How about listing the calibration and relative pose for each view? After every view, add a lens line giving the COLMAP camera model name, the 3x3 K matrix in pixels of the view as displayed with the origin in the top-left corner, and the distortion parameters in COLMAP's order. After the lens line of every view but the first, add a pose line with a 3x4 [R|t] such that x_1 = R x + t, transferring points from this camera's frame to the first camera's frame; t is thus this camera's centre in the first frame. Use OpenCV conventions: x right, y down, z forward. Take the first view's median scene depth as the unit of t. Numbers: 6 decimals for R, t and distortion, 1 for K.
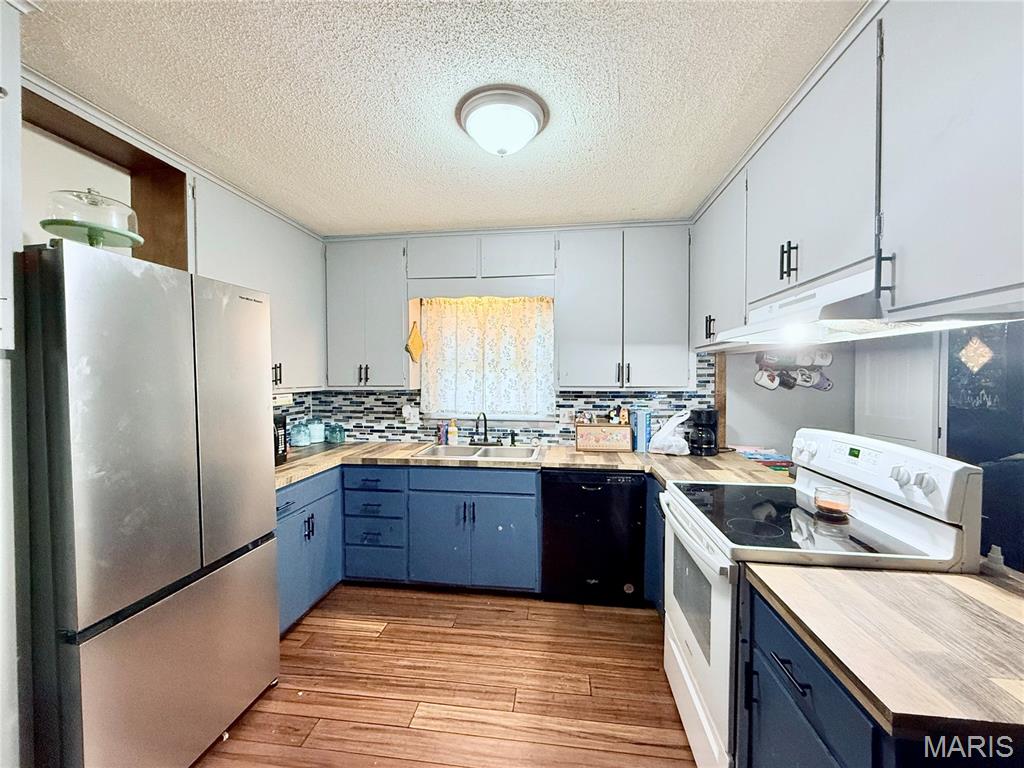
lens RADIAL K [[408.7, 0, 509.6], [0, 408.7, 383.8], [0, 0, 1]] dist [0.000396, -0.000388]
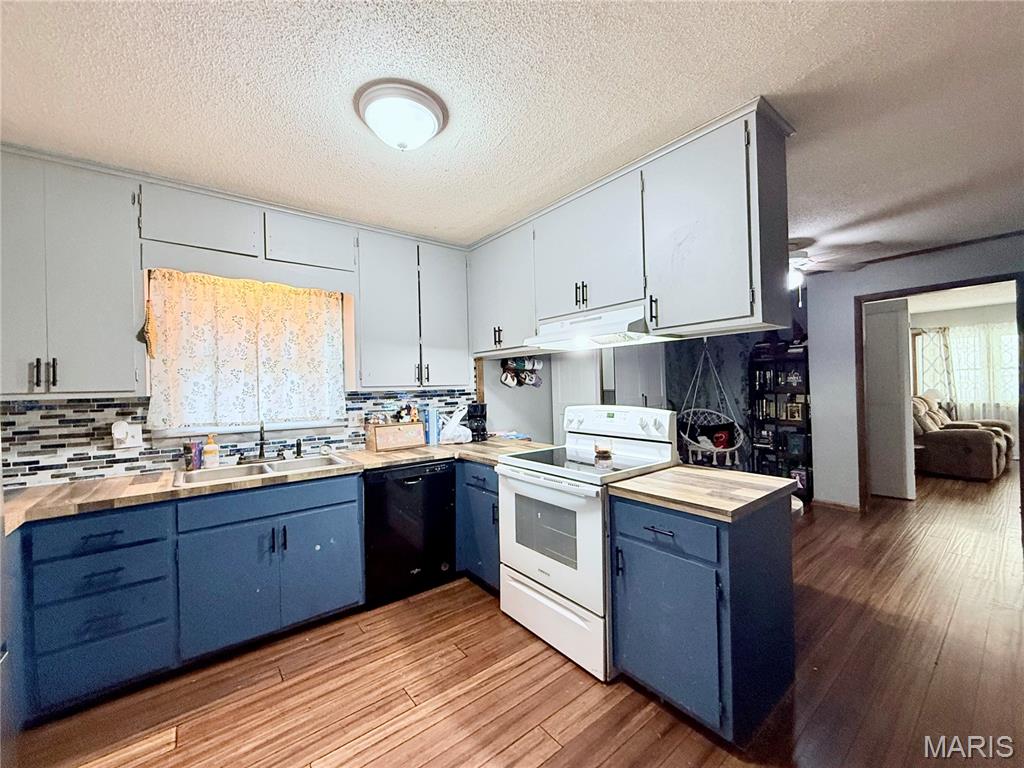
lens RADIAL K [[408.7, 0, 509.6], [0, 408.7, 383.8], [0, 0, 1]] dist [0.000396, -0.000388]
pose [[0.697937, -0.010377, 0.716084, -0.348815], [0.036295, 0.999123, -0.020897, 0.033858], [-0.715239, 0.040575, 0.697701, 0.075944]]
